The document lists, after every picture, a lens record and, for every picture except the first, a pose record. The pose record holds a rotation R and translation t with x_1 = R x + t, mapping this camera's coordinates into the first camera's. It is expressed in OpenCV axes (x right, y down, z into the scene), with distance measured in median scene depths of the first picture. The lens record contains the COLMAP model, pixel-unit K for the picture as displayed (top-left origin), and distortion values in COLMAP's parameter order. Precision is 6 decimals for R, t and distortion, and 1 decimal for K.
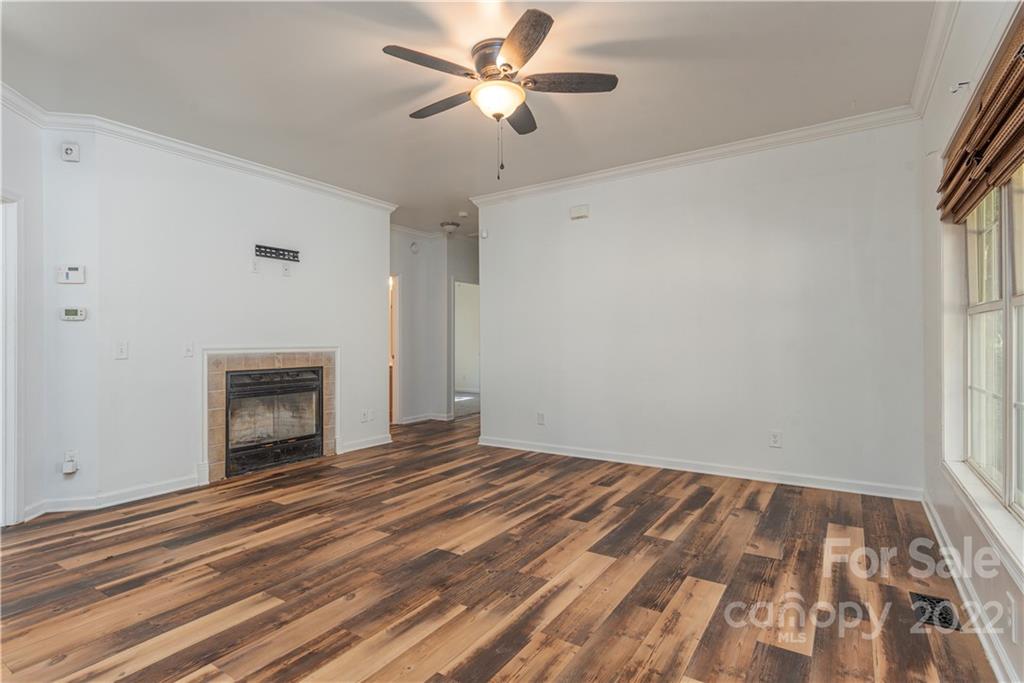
lens RADIAL K [[501.8, 0, 509.3], [0, 501.8, 332.4], [0, 0, 1]] dist [0.005824, 0.000703]
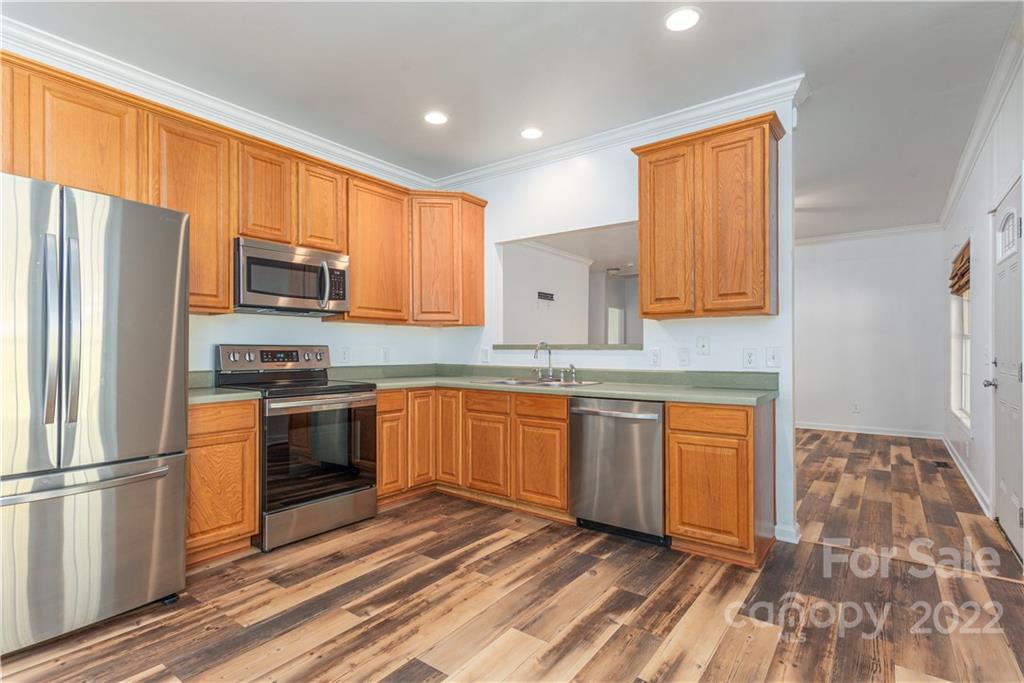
lens RADIAL K [[500.0, 0, 512.0], [0, 500.0, 341.5], [0, 0, 1]] dist [0.013009, 0.000565]
pose [[0.998979, 0.008123, -0.044445, -0.658479], [-0.008024, 0.999965, 0.002409, -0.012307], [0.044463, -0.002050, 0.999009, -0.892337]]
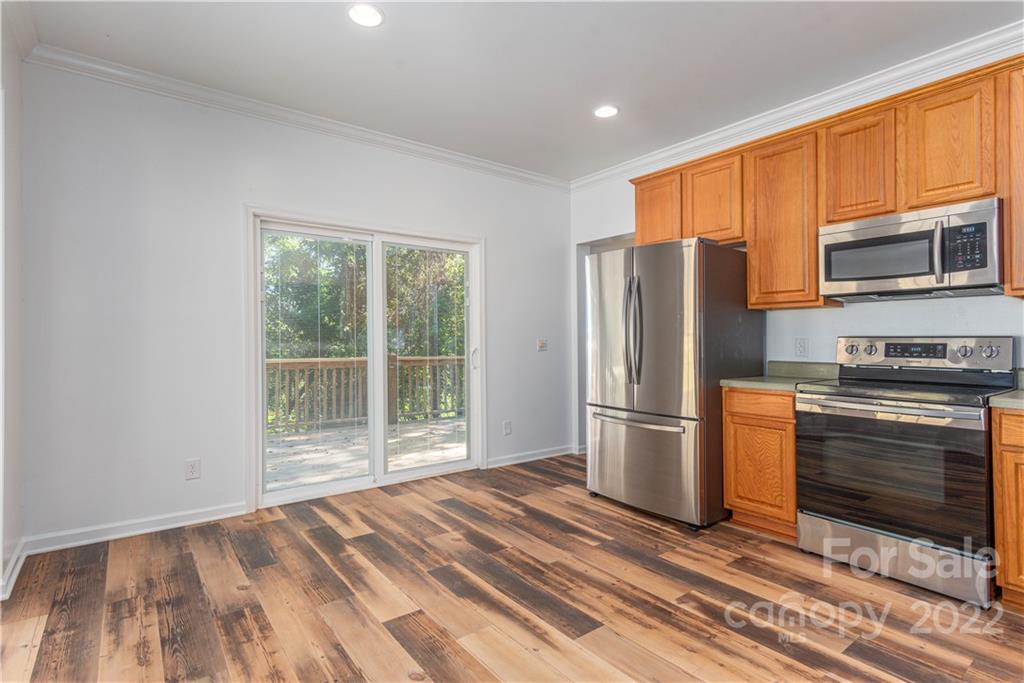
lens RADIAL K [[501.8, 0, 509.3], [0, 501.8, 332.4], [0, 0, 1]] dist [0.005824, 0.000703]
pose [[-0.318952, -0.008071, -0.947736, -0.210938], [0.020044, 0.999683, -0.015259, -0.006255], [0.947559, -0.023863, -0.318689, -0.298882]]
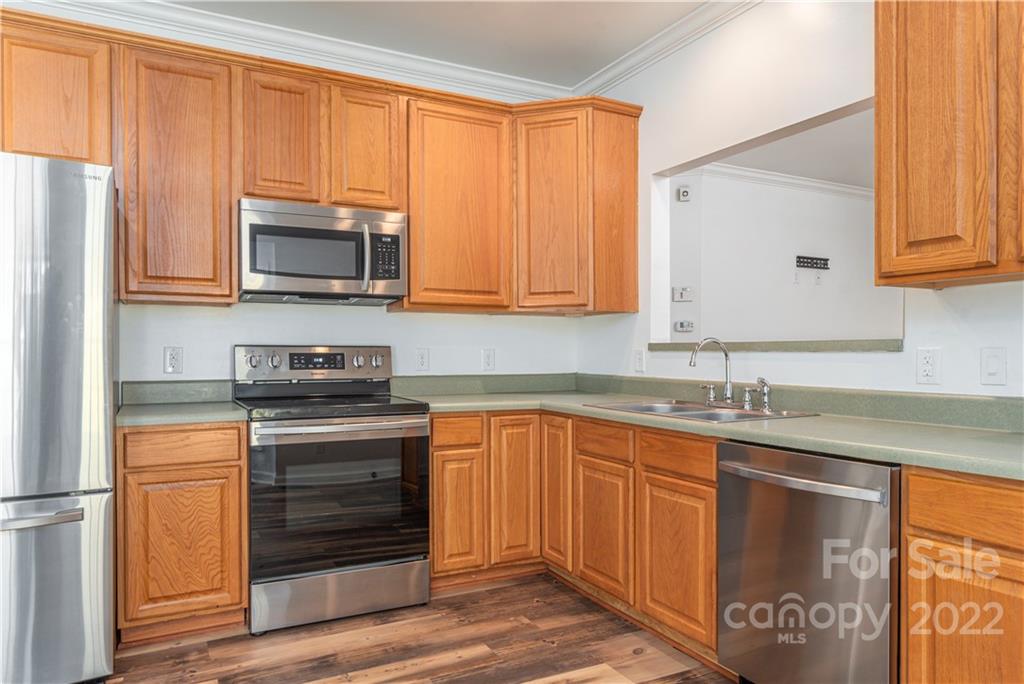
lens RADIAL K [[675.7, 0, 510.5], [0, 675.7, 351.8], [0, 0, 1]] dist [-0.000367, -0.000352]
pose [[0.882611, 0.007229, -0.470049, -0.471522], [0.002702, 0.999787, 0.020448, -0.009220], [0.470097, -0.019317, 0.882404, -0.651957]]
